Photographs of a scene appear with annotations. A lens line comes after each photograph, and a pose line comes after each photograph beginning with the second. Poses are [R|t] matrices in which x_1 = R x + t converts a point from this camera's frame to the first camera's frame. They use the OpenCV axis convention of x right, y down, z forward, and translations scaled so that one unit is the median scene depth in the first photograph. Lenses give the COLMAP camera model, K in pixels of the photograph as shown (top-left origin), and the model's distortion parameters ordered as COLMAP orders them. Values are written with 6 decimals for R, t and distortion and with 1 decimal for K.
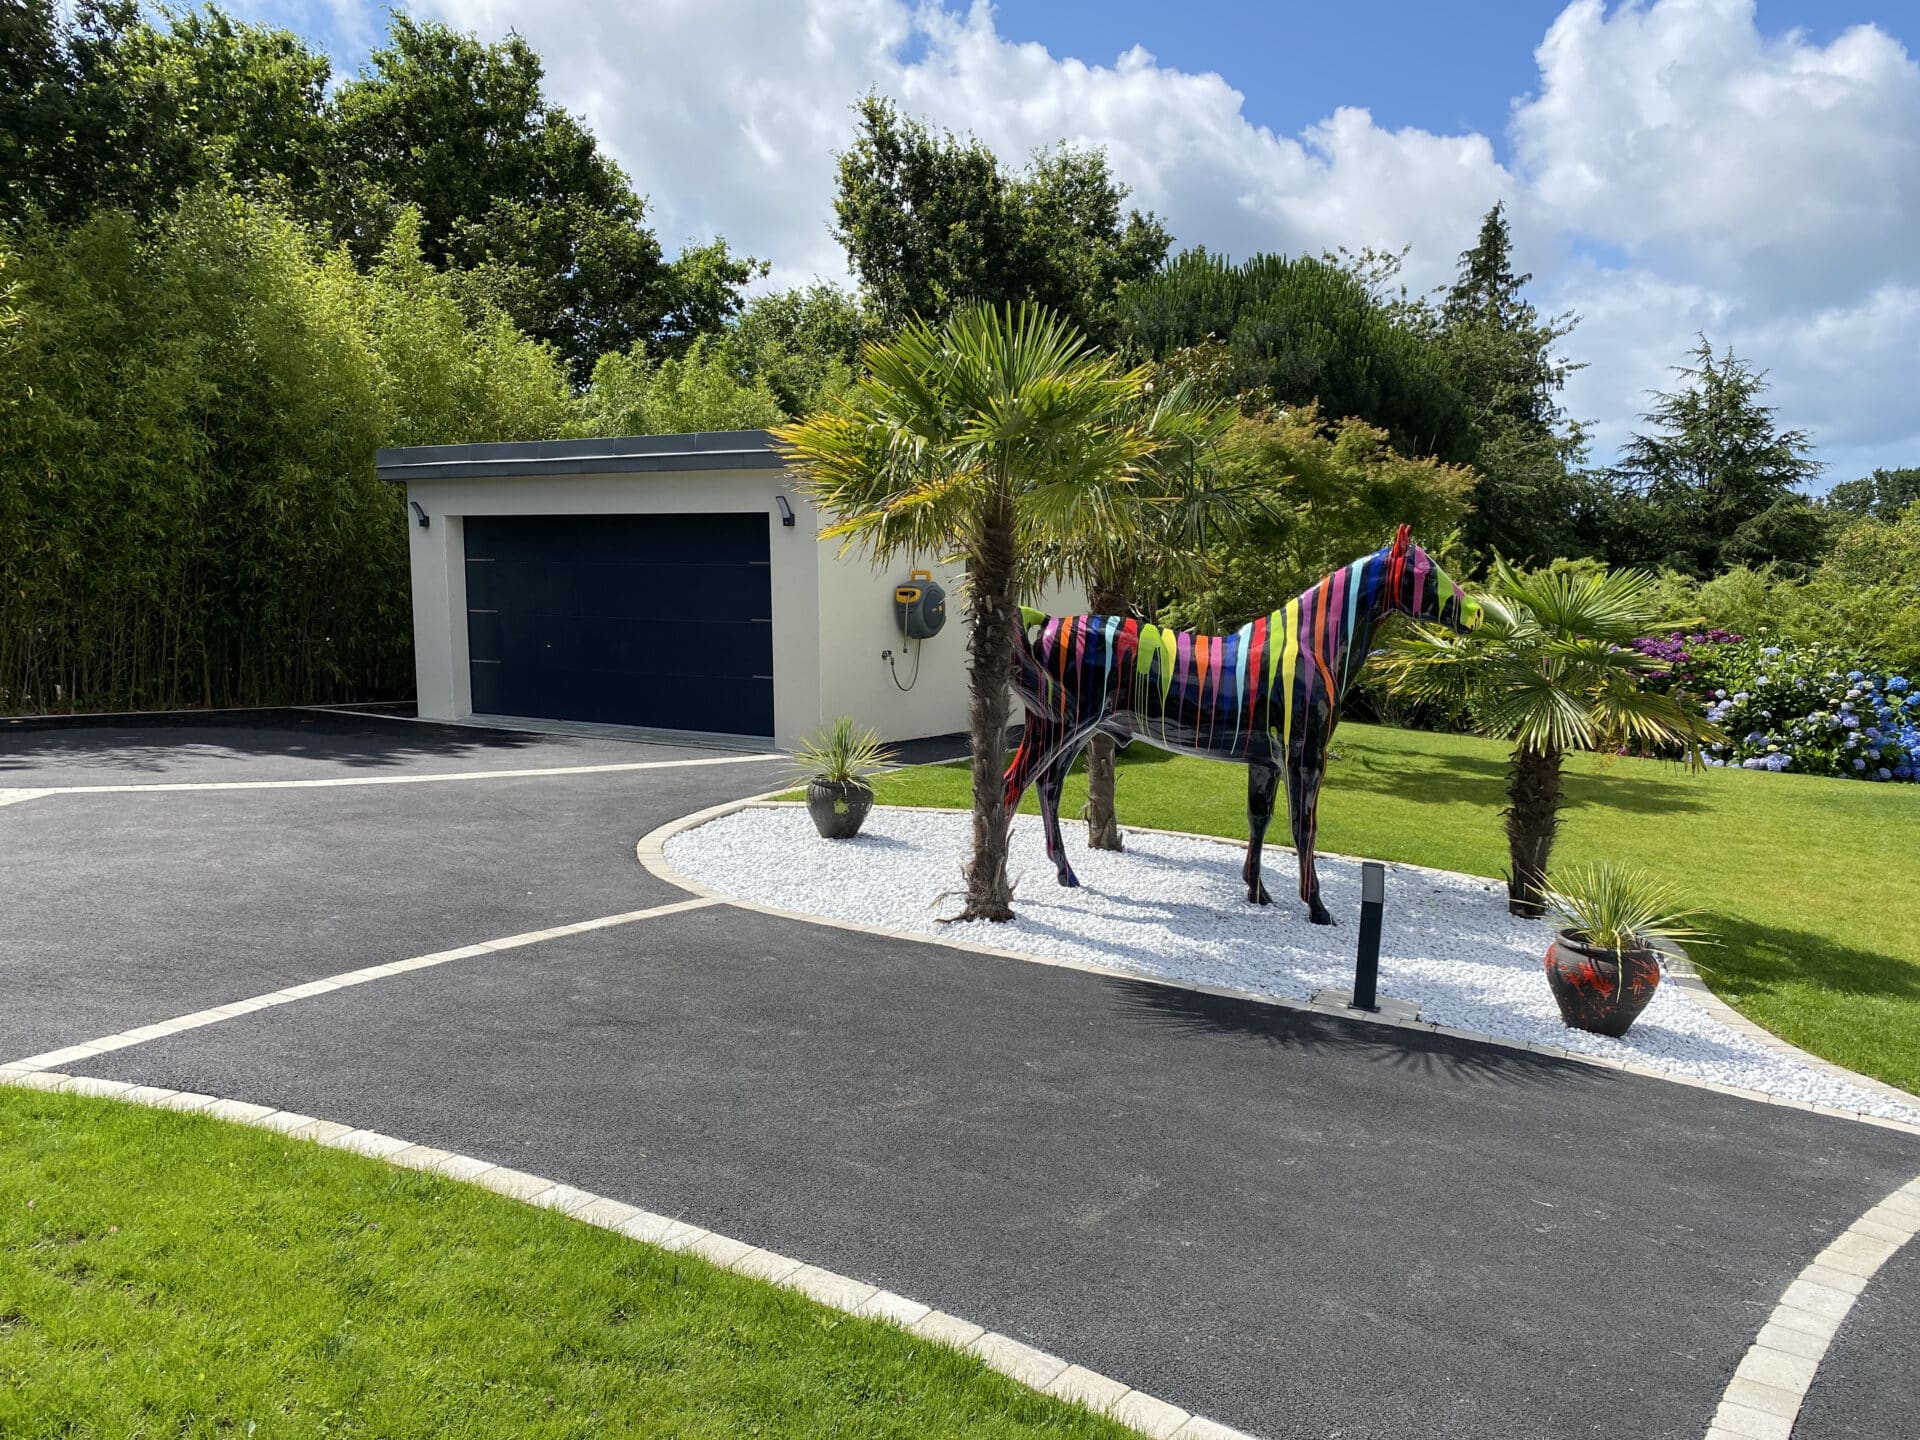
lens RADIAL K [[1381.5, 0, 960.0], [0, 1381.5, 720.0], [0, 0, 1]] dist [0.079754, -0.061622]
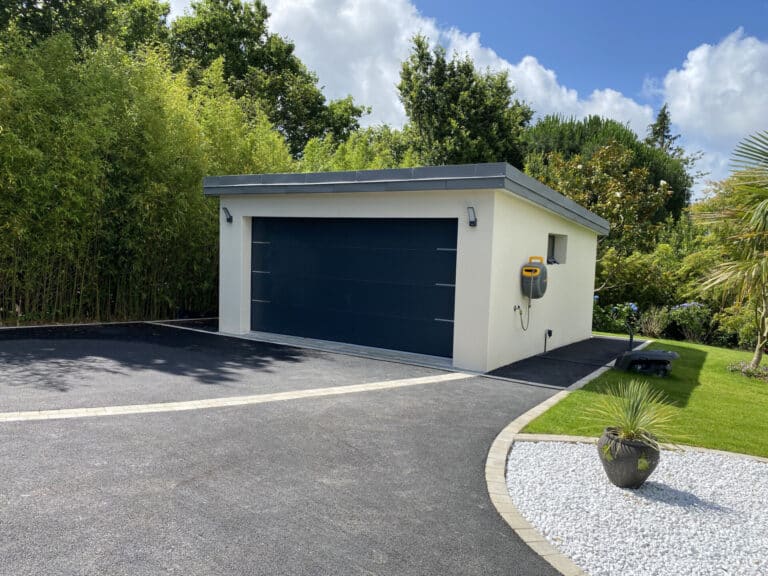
lens RADIAL K [[579.7, 0, 411.7], [0, 579.7, 292.9], [0, 0, 1]] dist [0.083145, -0.073151]
pose [[0.999406, 0.034267, 0.003676, -0.149557], [-0.034087, 0.998572, -0.041132, -0.027243], [-0.005080, 0.040983, 0.999147, 0.265429]]
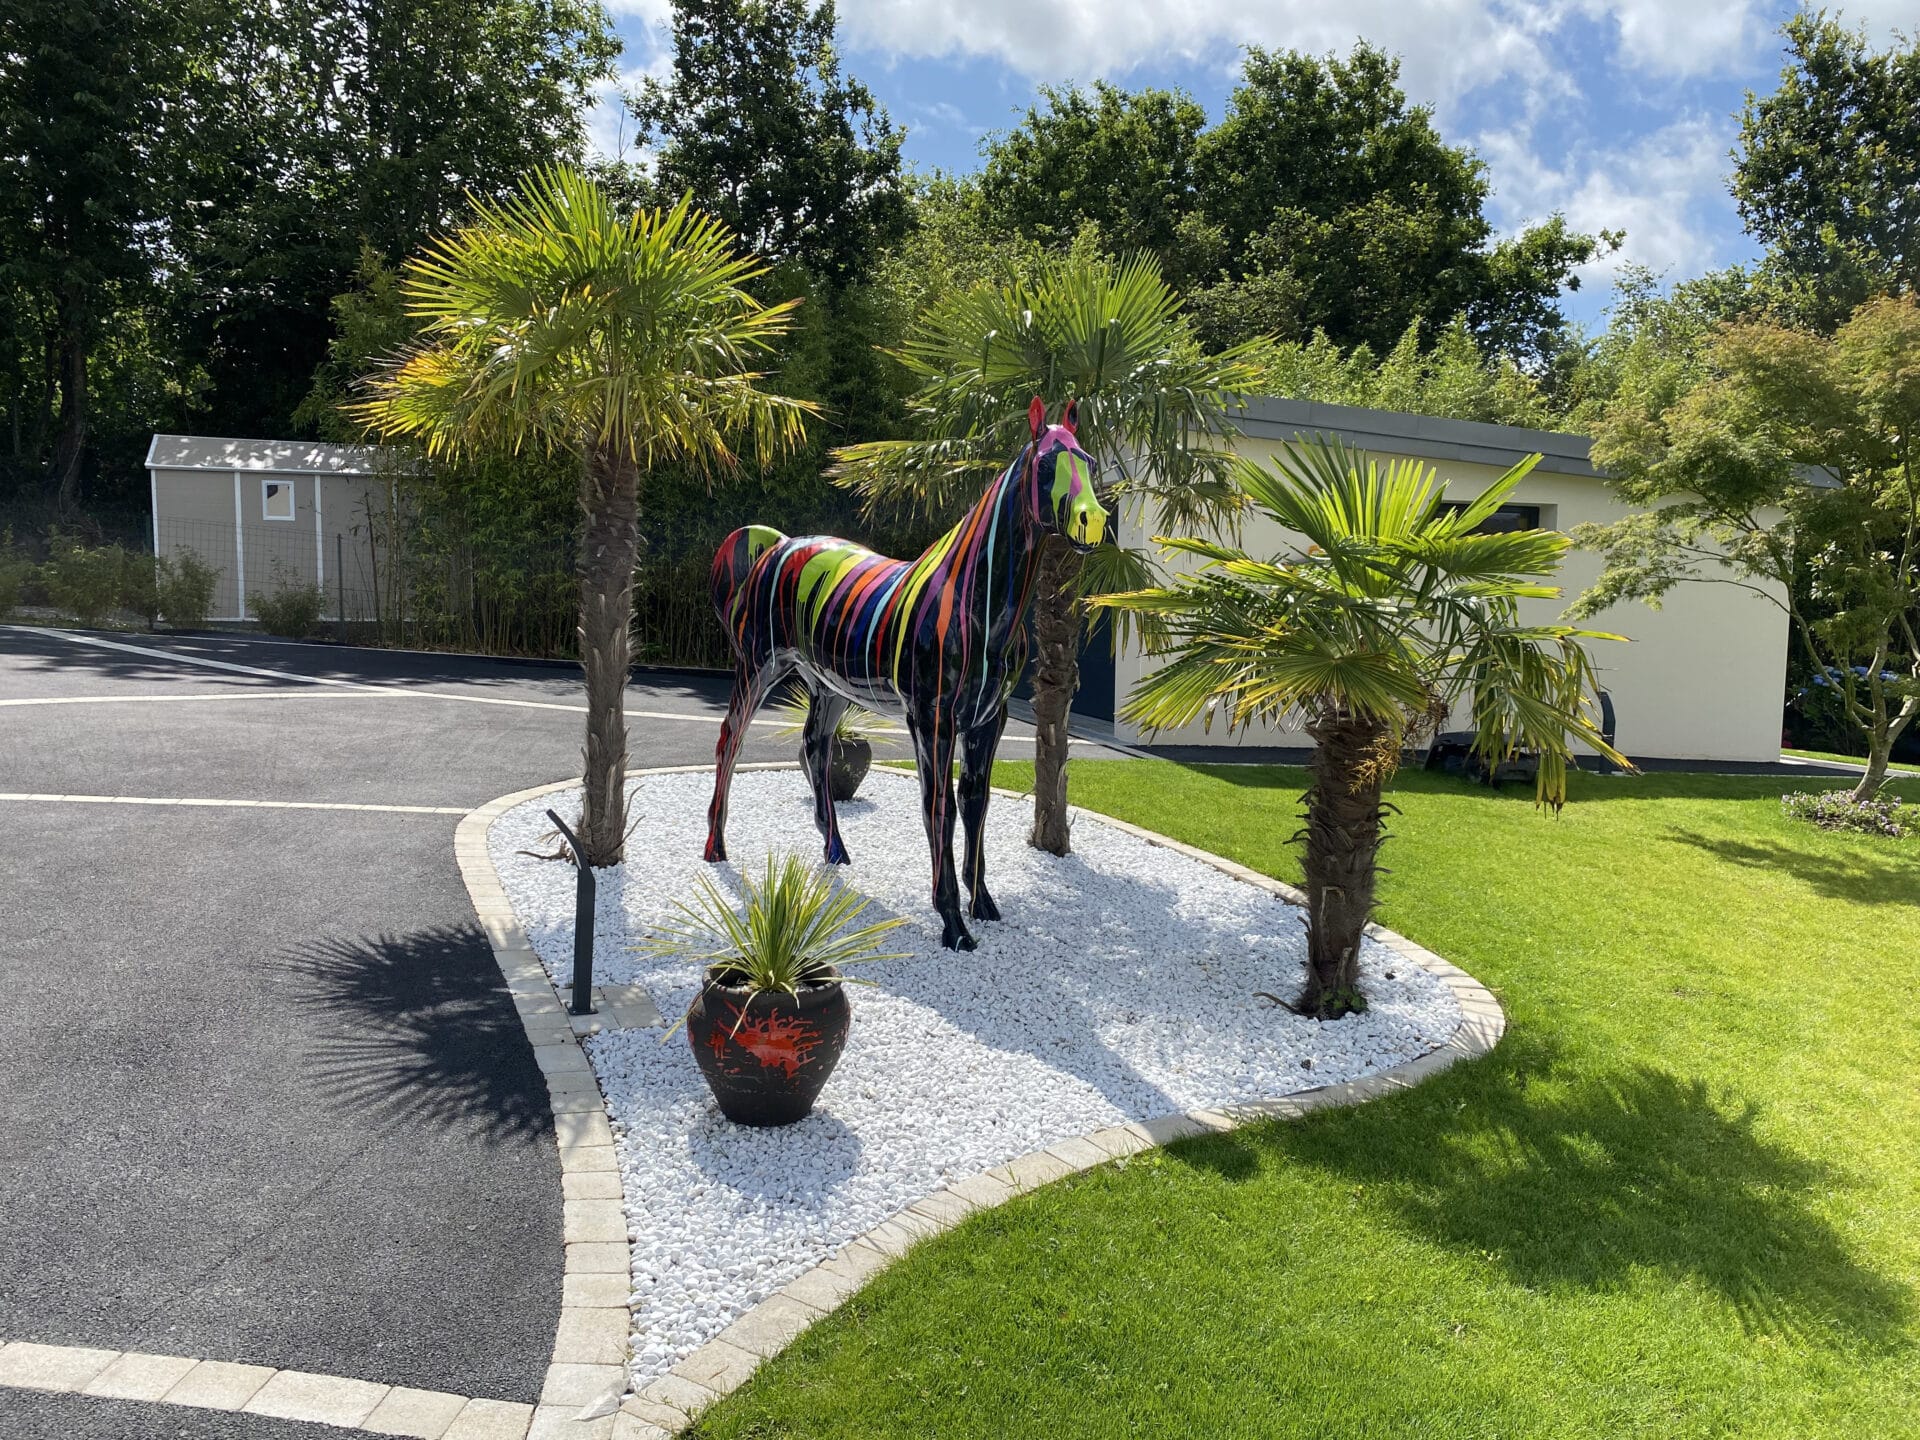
lens RADIAL K [[1381.5, 0, 960.0], [0, 1381.5, 720.0], [0, 0, 1]] dist [0.079754, -0.061622]
pose [[0.765122, 0.083495, -0.638449, 0.285233], [-0.098526, 0.995061, 0.012058, 0.006851], [0.636303, 0.053678, 0.769570, 0.172053]]
